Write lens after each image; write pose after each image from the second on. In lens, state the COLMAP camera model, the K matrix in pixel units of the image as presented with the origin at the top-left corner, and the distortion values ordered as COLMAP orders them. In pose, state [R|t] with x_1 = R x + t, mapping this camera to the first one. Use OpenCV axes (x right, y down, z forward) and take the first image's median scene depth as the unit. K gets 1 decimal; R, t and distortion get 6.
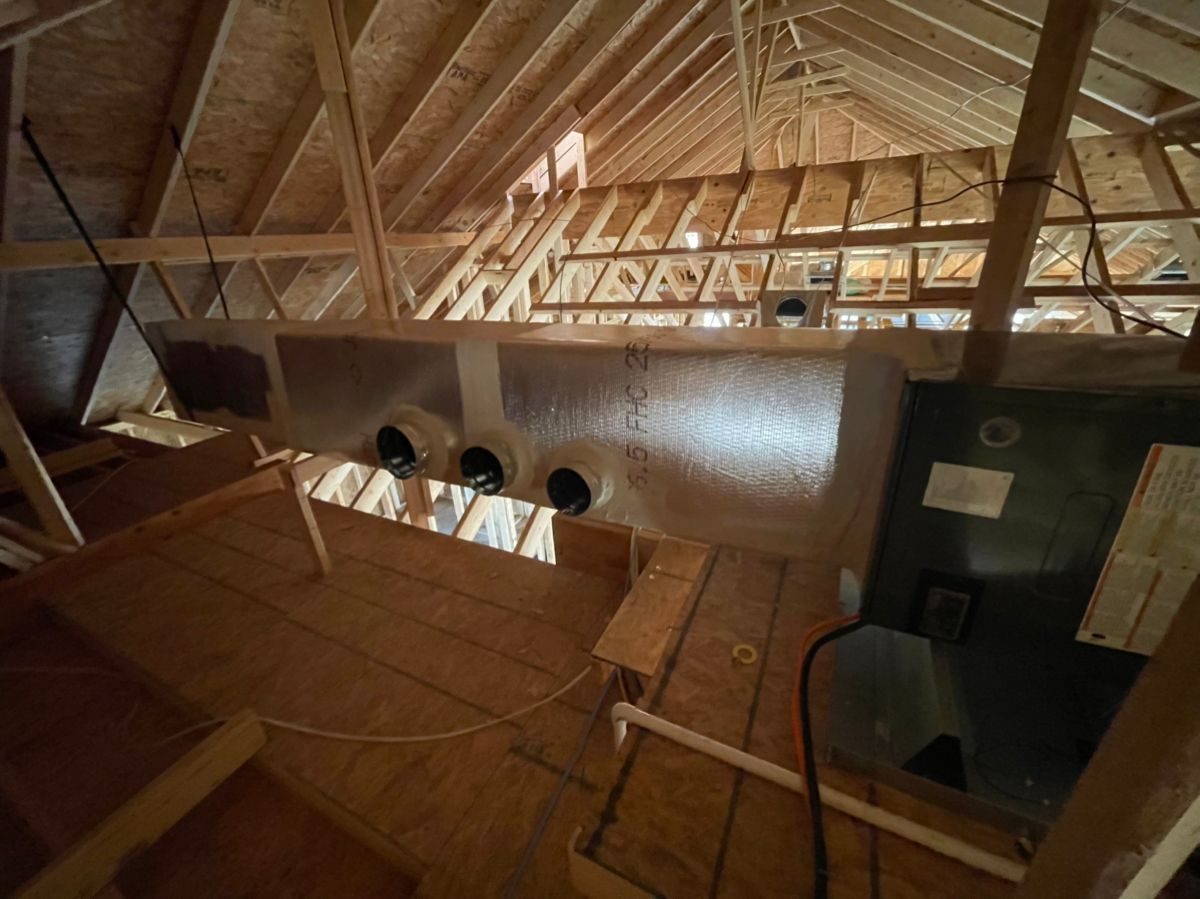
lens RADIAL K [[481.0, 0, 594.7], [0, 481.0, 454.9], [0, 0, 1]] dist [-0.004105, -0.000343]
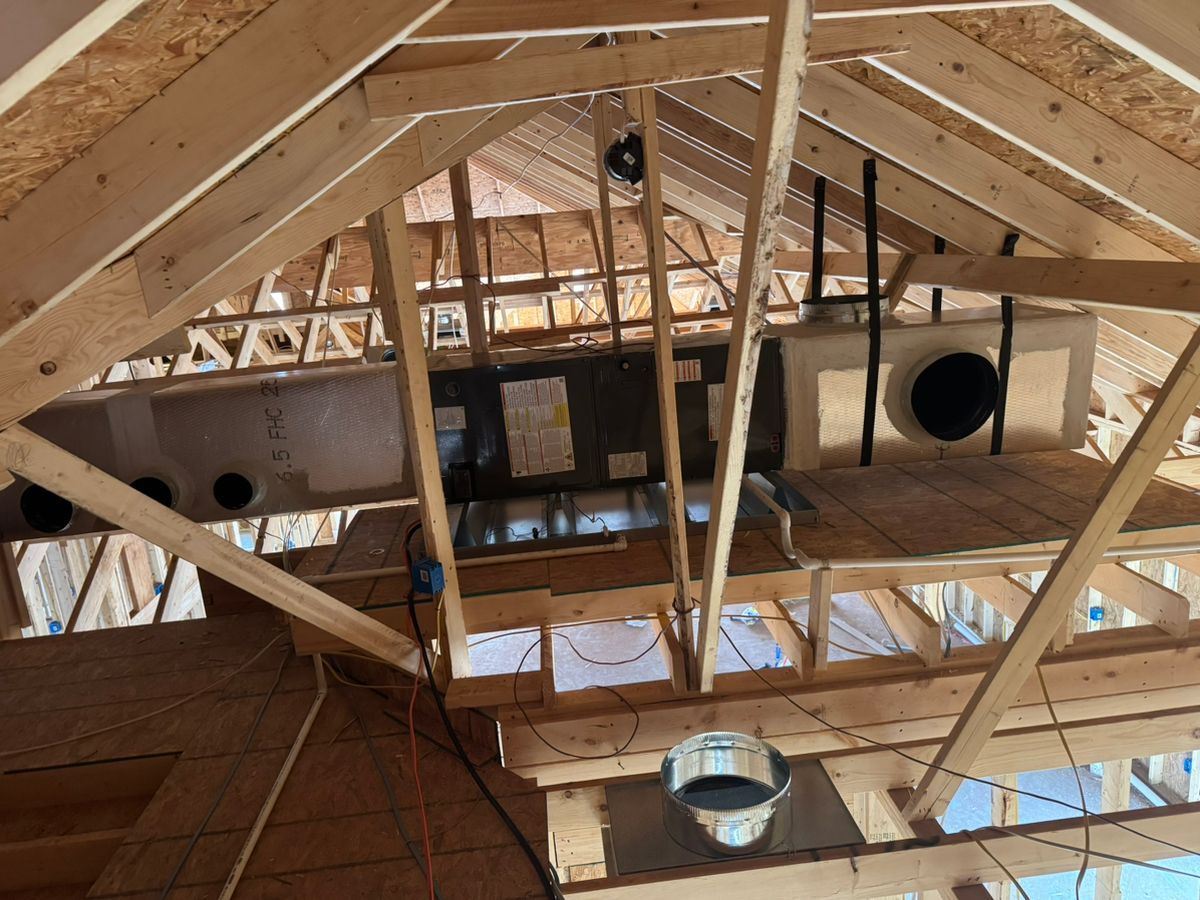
lens RADIAL K [[843.1, 0, 600.3], [0, 843.1, 452.4], [0, 0, 1]] dist [0.011643, -0.019585]
pose [[0.850637, -0.140409, 0.506657, -0.137415], [0.248411, 0.956664, -0.151943, 0.222488], [-0.463366, 0.255108, 0.848653, -0.575208]]
